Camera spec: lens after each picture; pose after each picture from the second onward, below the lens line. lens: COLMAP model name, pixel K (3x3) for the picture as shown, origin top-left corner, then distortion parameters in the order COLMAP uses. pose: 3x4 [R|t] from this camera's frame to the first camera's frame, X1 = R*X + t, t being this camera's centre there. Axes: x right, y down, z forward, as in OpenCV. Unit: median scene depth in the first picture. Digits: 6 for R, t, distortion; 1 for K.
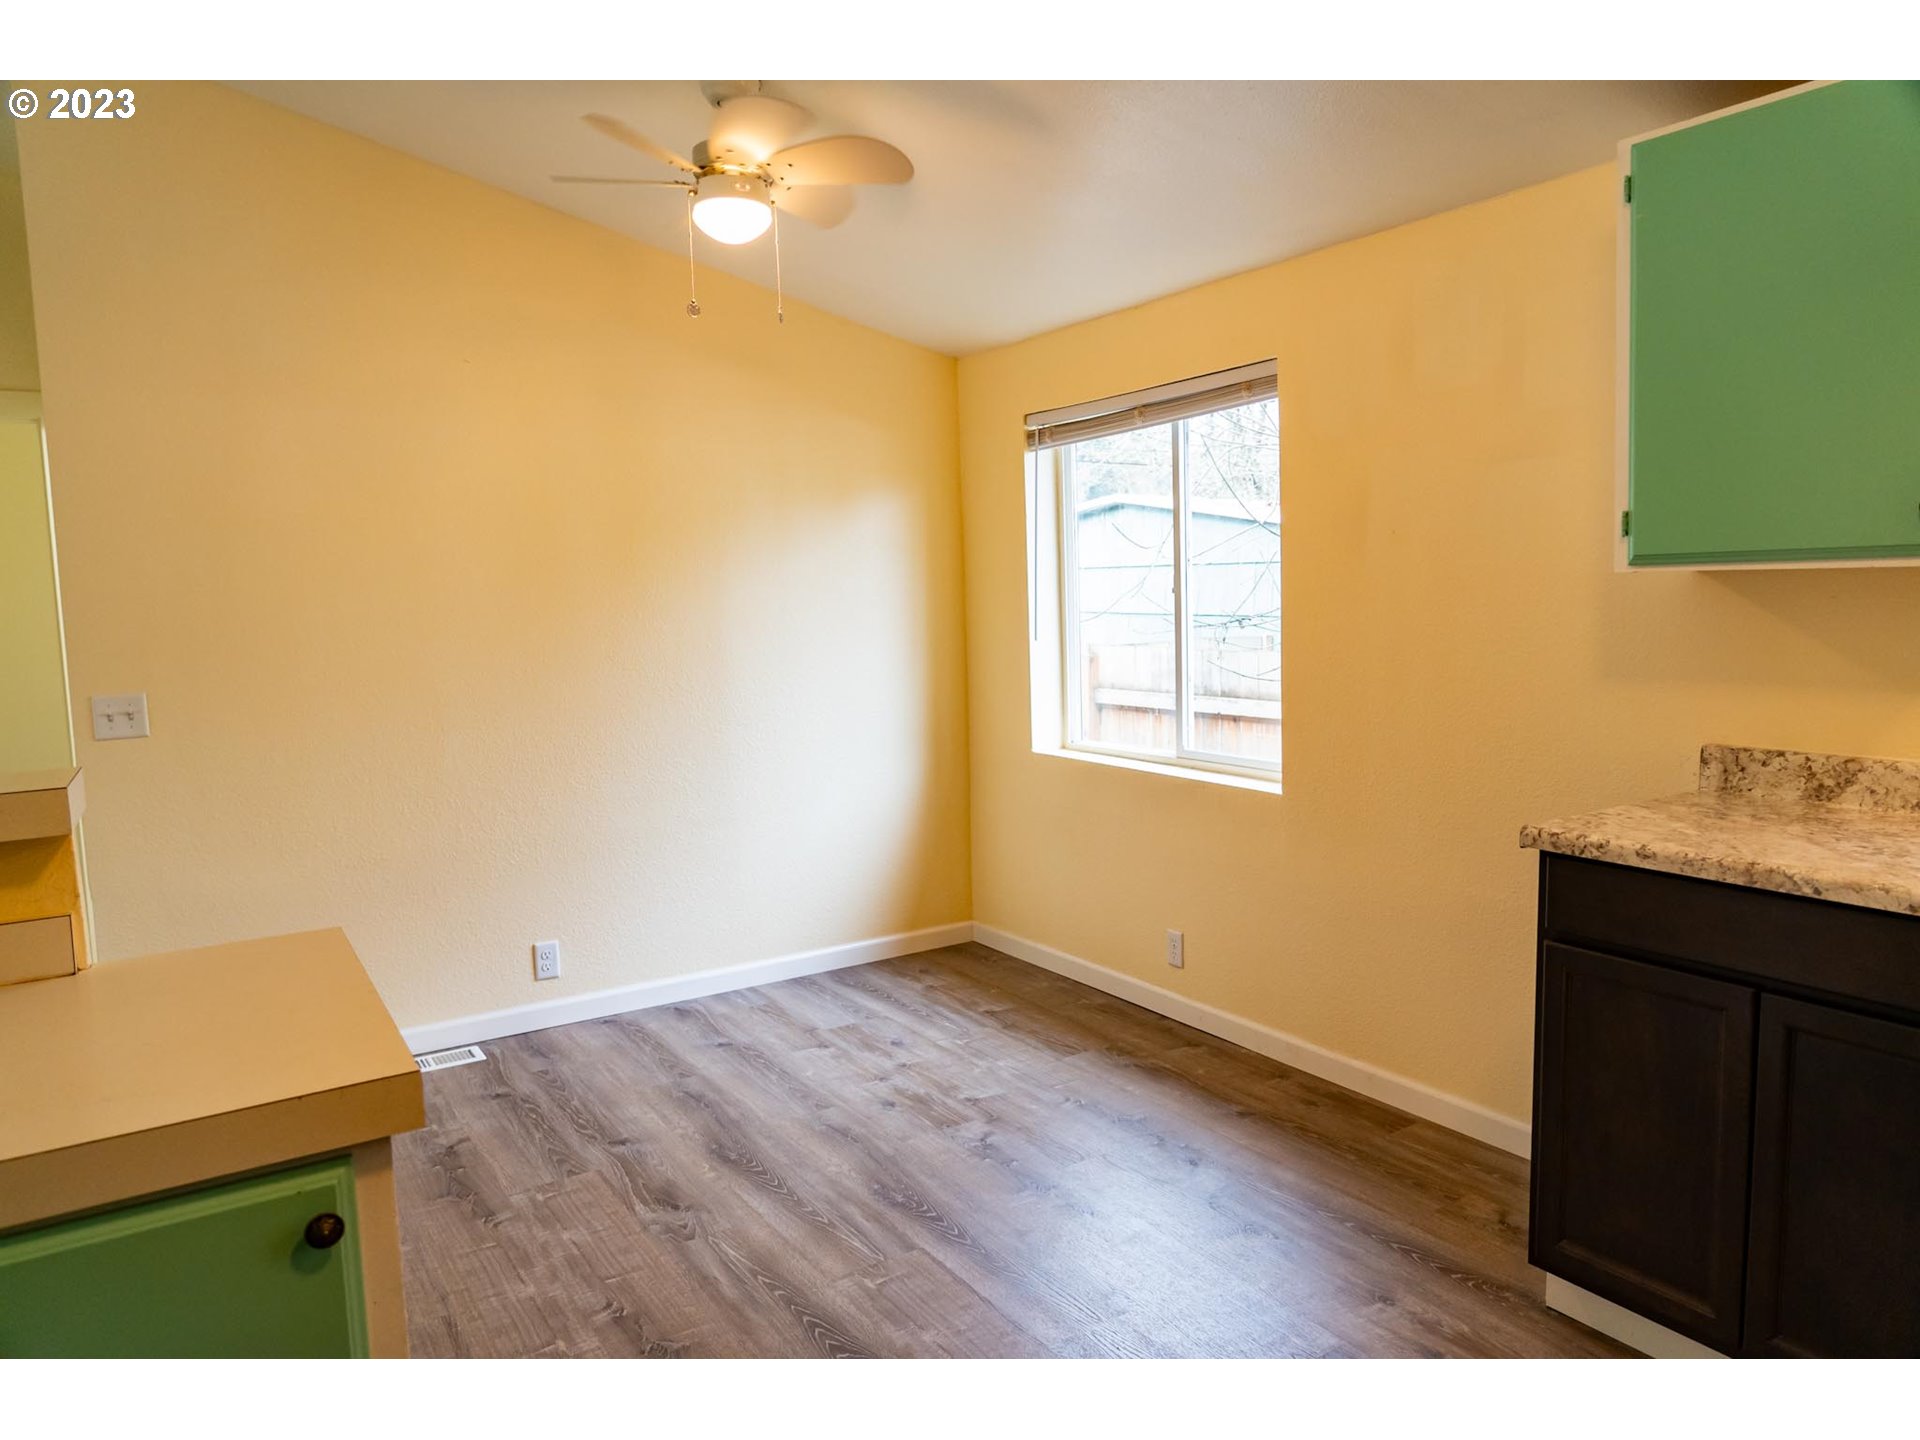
lens RADIAL K [[1280.2, 0, 968.7], [0, 1280.2, 721.8], [0, 0, 1]] dist [-0.025185, 0.010187]
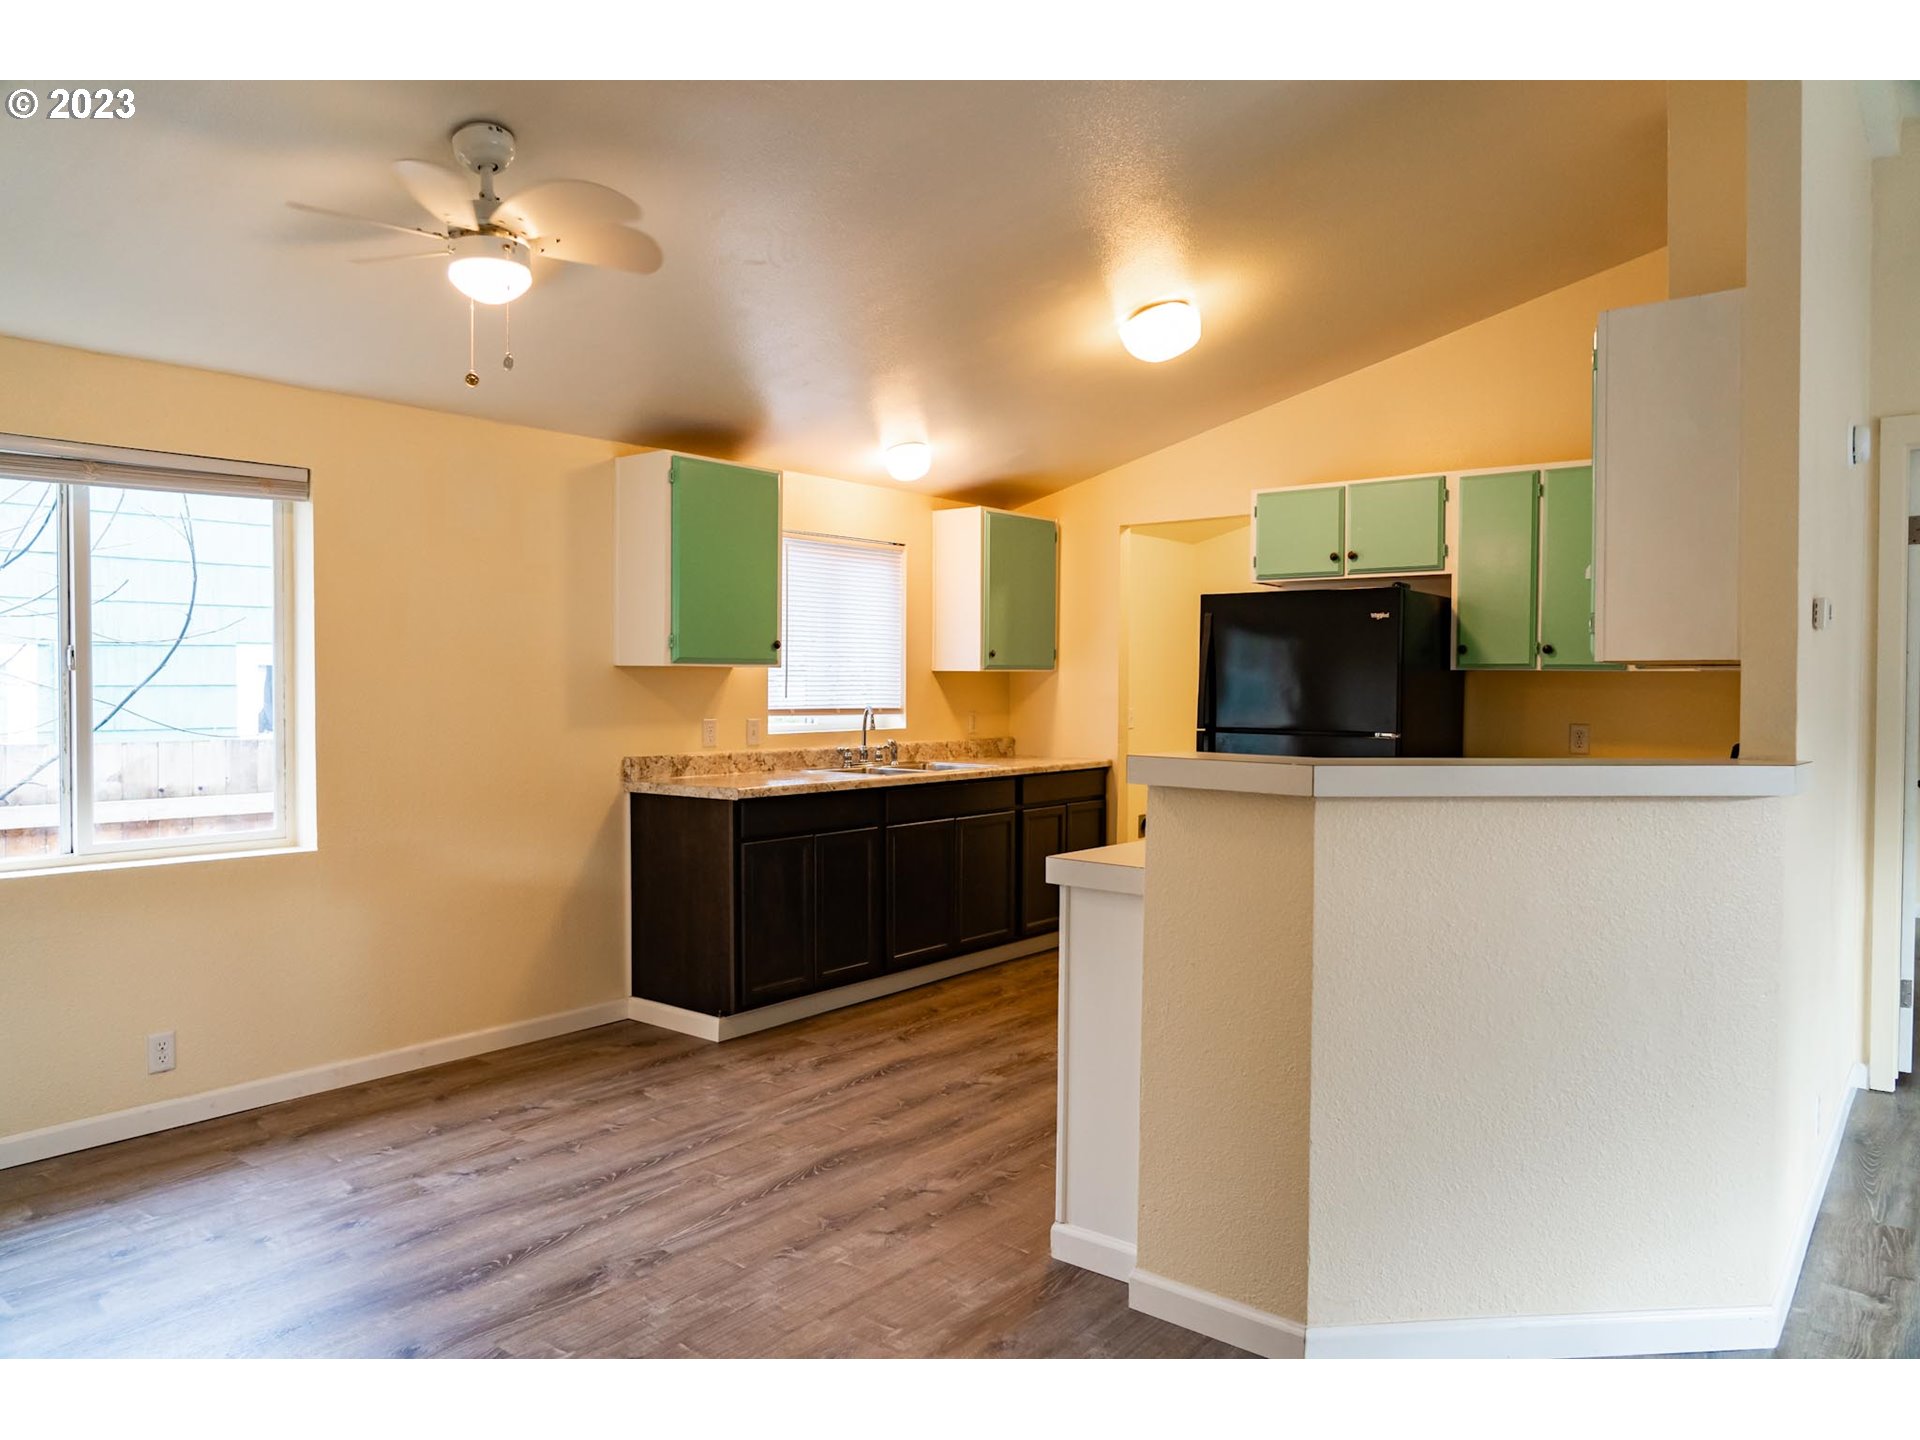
lens RADIAL K [[1280.2, 0, 967.4], [0, 1280.2, 721.6], [0, 0, 1]] dist [-0.025185, 0.010187]
pose [[-0.318211, -0.001036, 0.948019, -1.067033], [0.103530, 0.993980, 0.035837, -0.039104], [-0.942350, 0.109552, -0.316188, 0.853087]]
